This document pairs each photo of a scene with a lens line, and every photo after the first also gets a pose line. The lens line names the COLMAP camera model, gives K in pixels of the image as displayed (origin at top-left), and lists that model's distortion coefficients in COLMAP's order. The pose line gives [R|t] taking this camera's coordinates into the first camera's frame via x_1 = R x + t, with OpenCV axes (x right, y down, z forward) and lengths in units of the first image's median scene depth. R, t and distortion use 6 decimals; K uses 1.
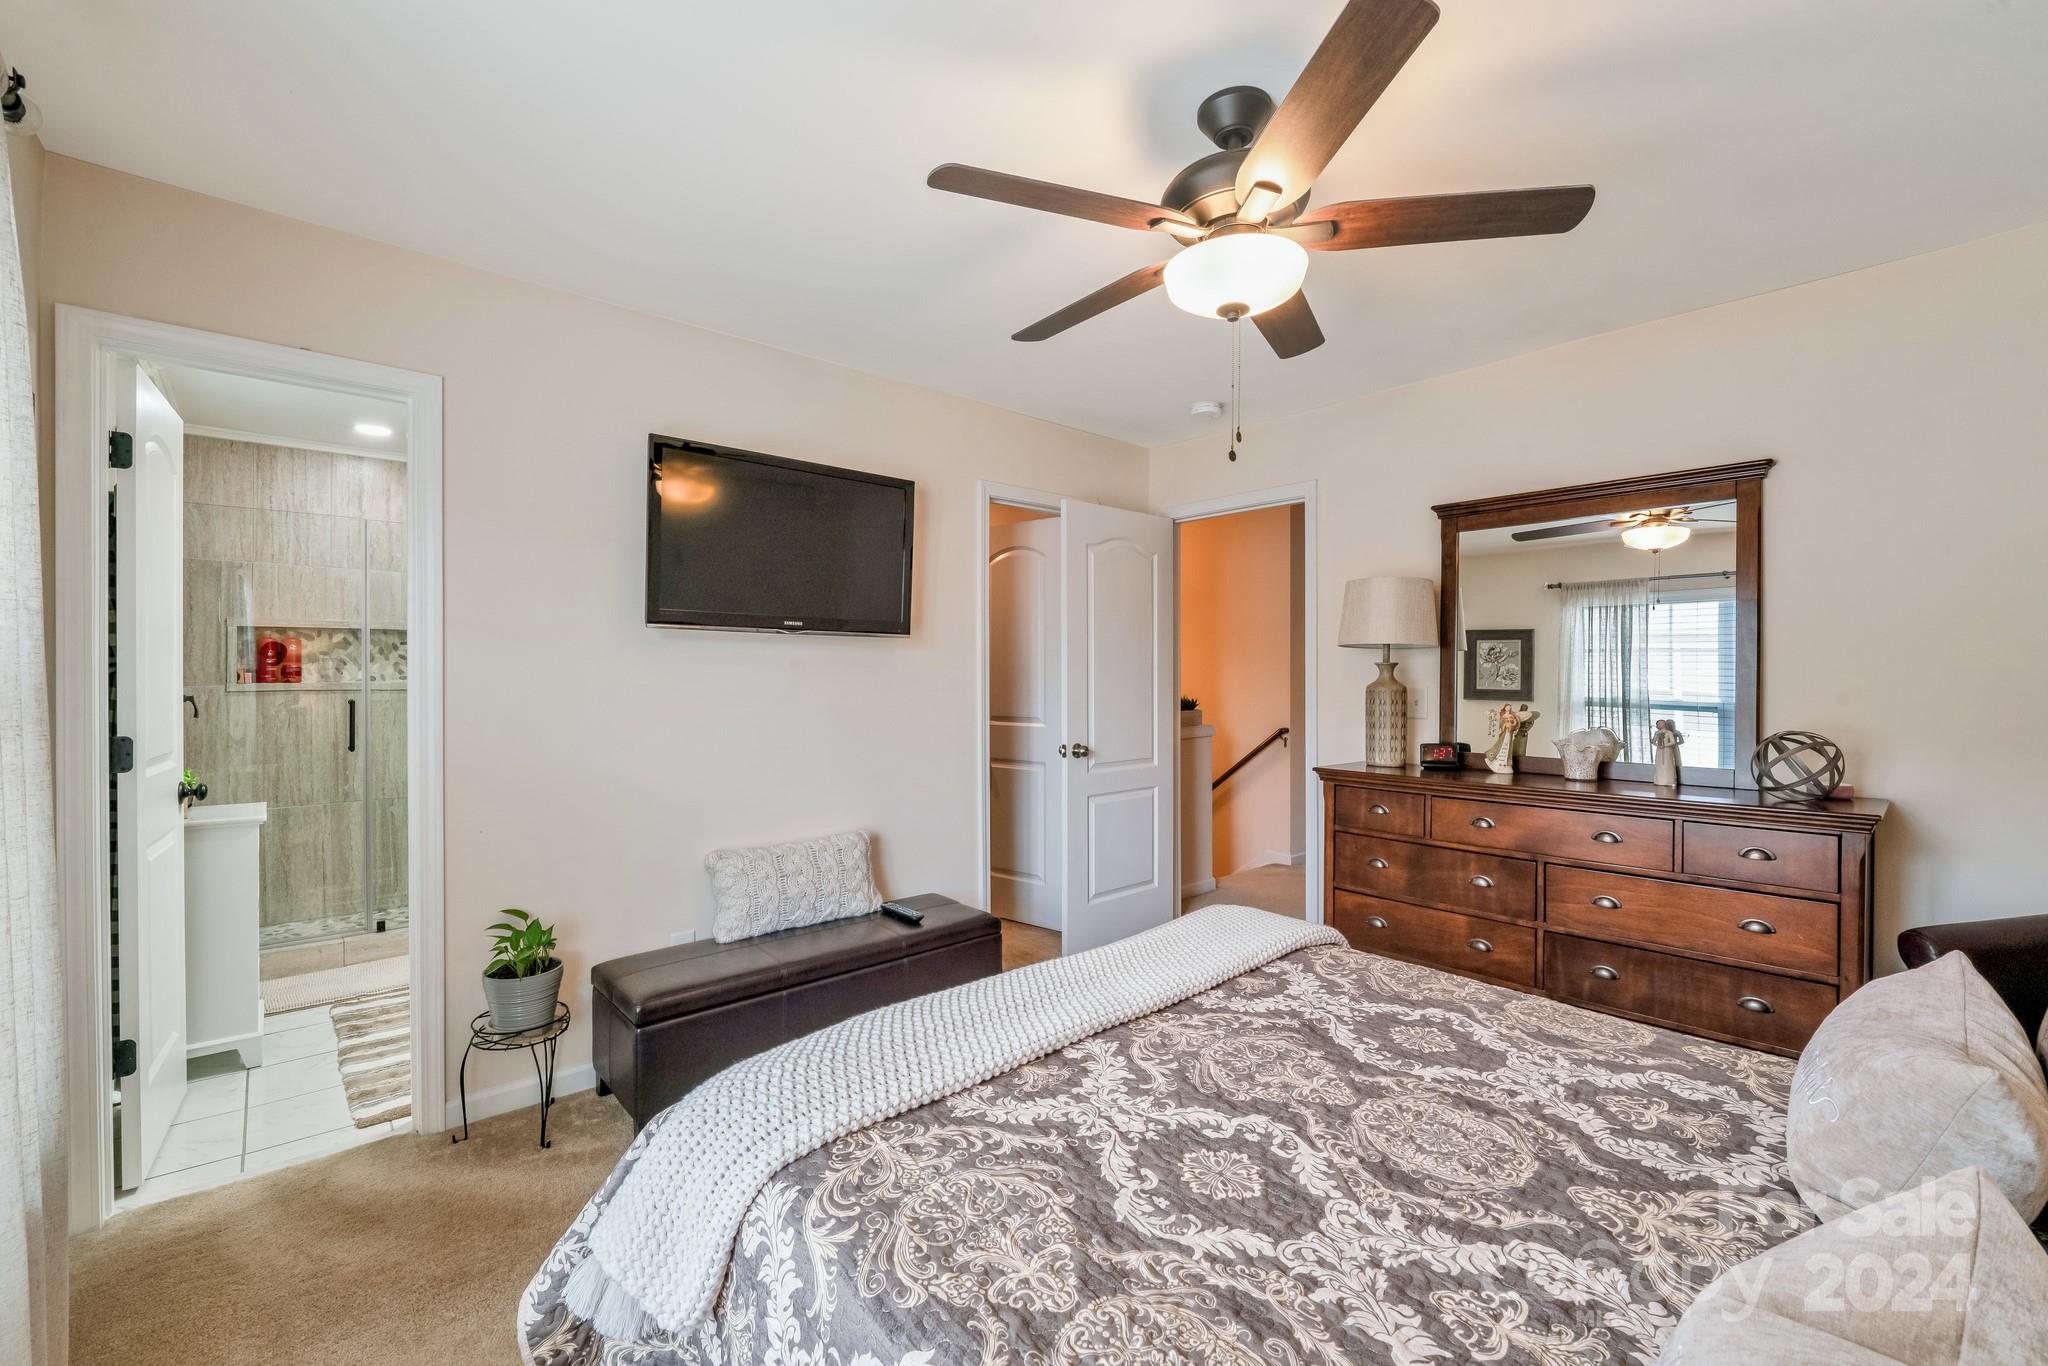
lens RADIAL K [[830.0, 0, 1012.9], [0, 830.0, 682.3], [0, 0, 1]] dist [-0.008645, -0.001520]
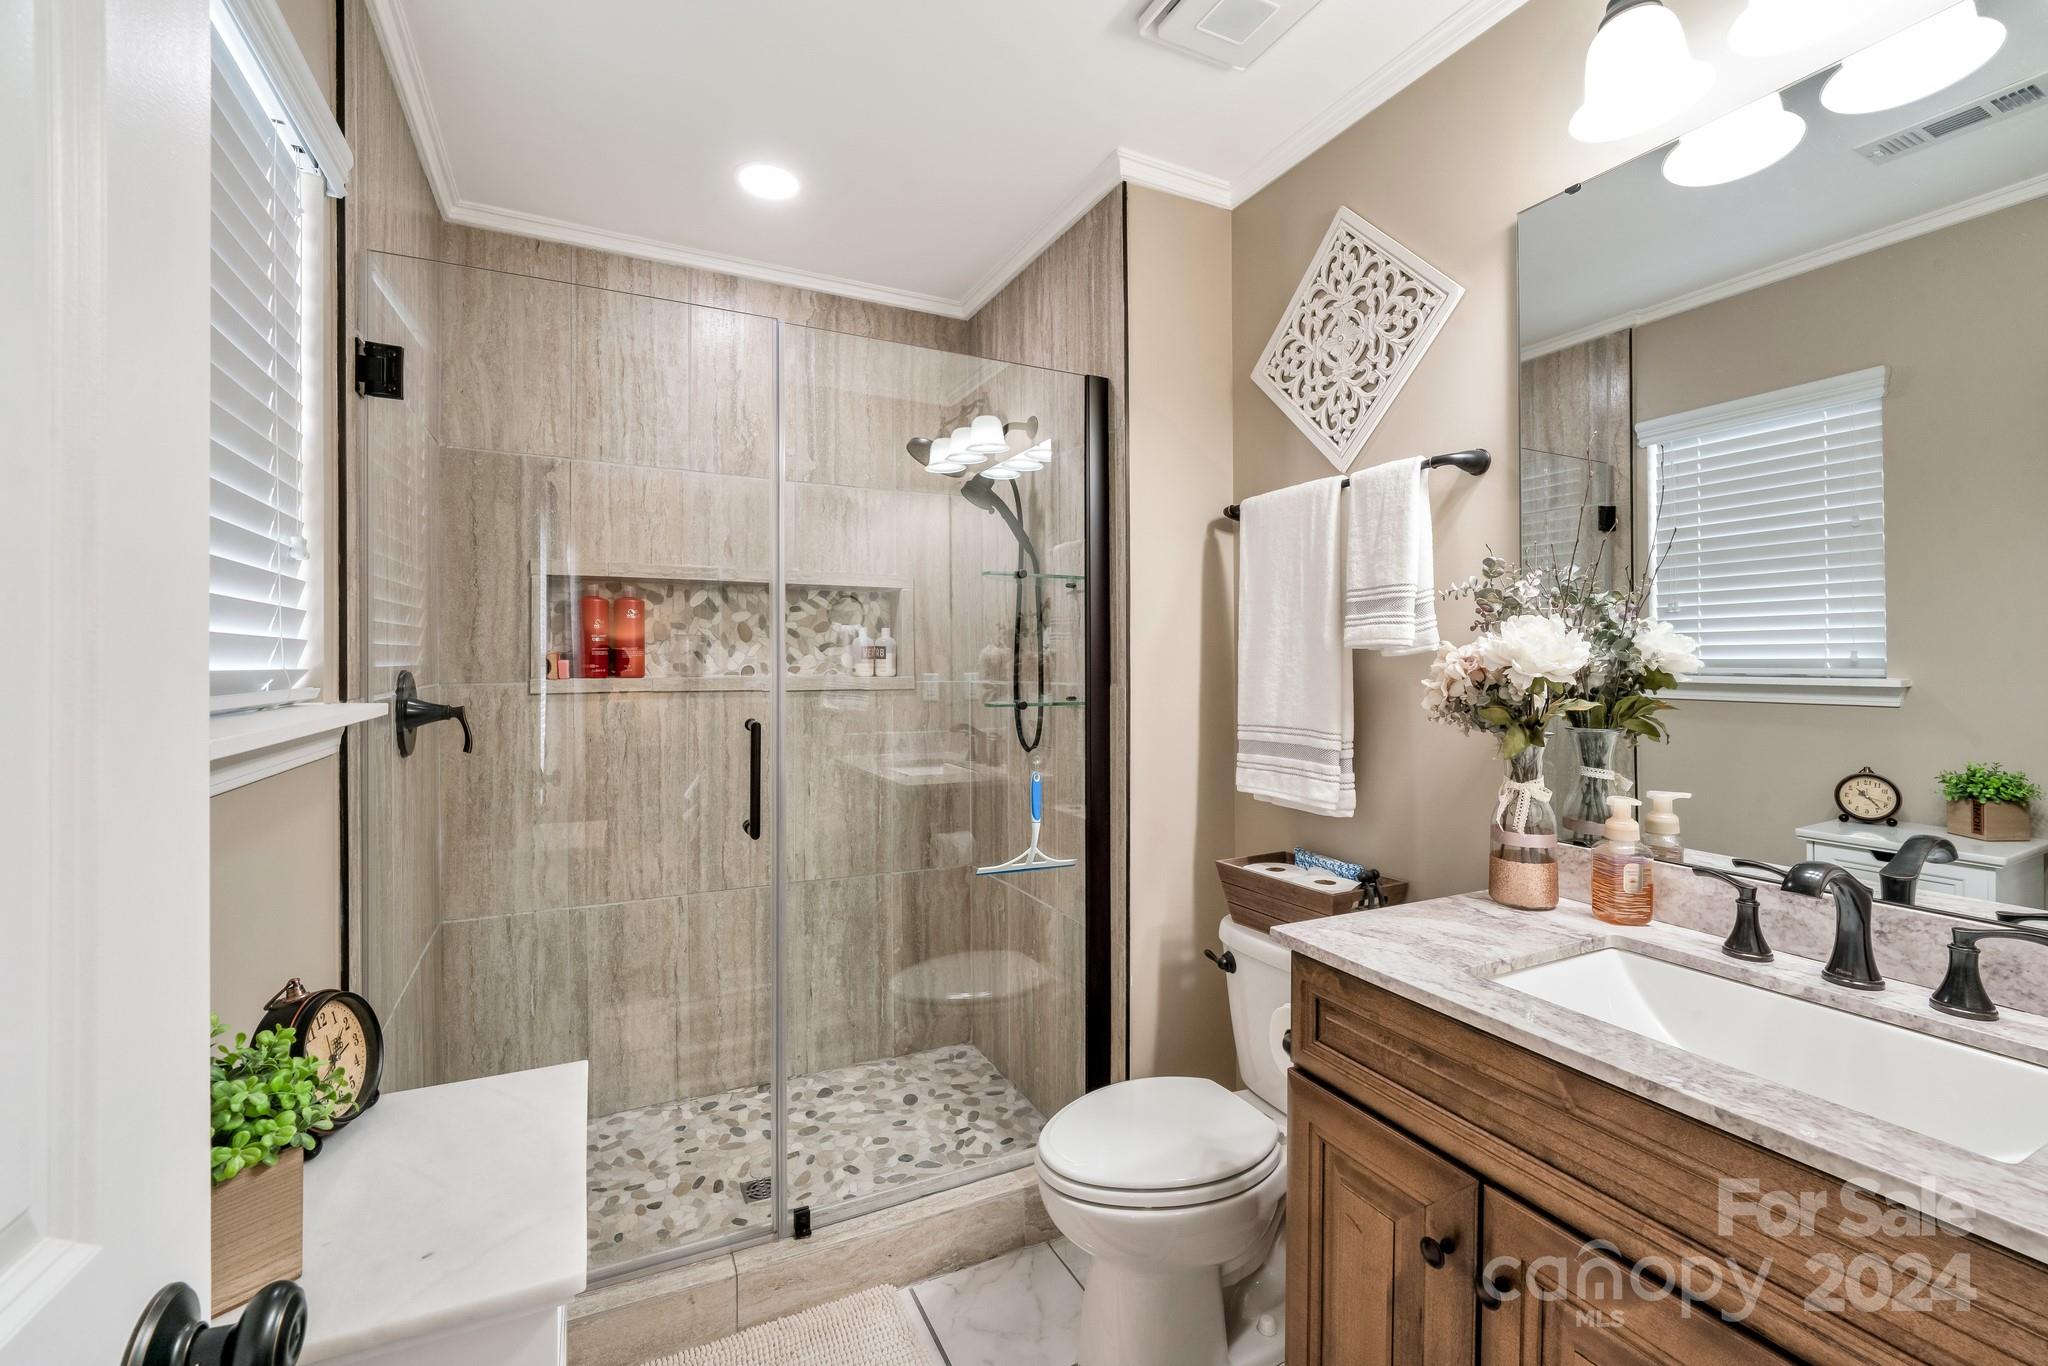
lens RADIAL K [[830.0, 0, 1026.2], [0, 830.0, 675.5], [0, 0, 1]] dist [-0.008645, -0.001520]
pose [[0.966706, 0.005062, -0.255838, -0.474301], [-0.003929, 0.999980, 0.004936, -0.004981], [0.255858, -0.003766, 0.966707, 0.528816]]
